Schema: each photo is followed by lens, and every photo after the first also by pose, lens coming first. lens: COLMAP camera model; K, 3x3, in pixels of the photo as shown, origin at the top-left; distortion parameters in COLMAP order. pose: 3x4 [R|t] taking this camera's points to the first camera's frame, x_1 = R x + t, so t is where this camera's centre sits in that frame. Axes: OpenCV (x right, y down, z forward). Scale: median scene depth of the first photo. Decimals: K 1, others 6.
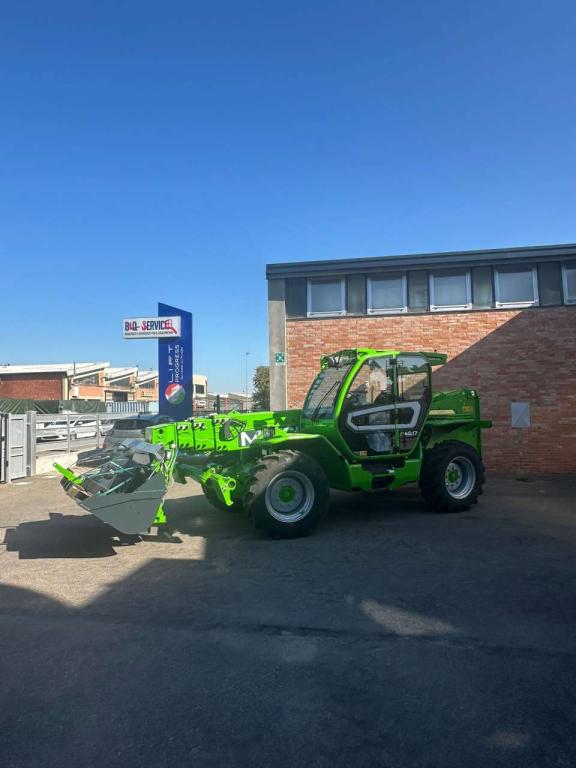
lens RADIAL K [[506.3, 0, 288.0], [0, 506.3, 384.0], [0, 0, 1]] dist [0.000541, -0.000097]
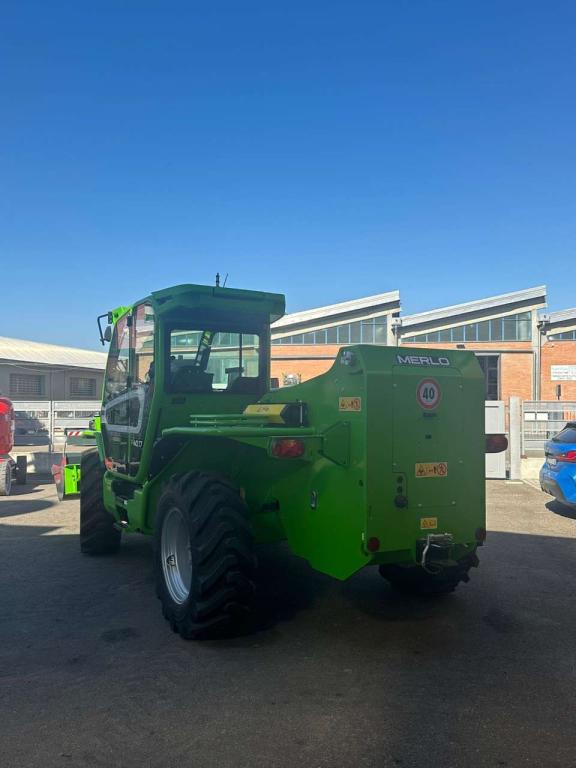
lens RADIAL K [[680.6, 0, 280.7], [0, 680.6, 383.1], [0, 0, 1]] dist [0.079021, -0.009291]
pose [[0.003142, -0.009917, -0.999946, 0.627204], [0.050700, 0.998666, -0.009745, 0.028215], [0.998709, -0.050667, 0.003640, 0.724333]]
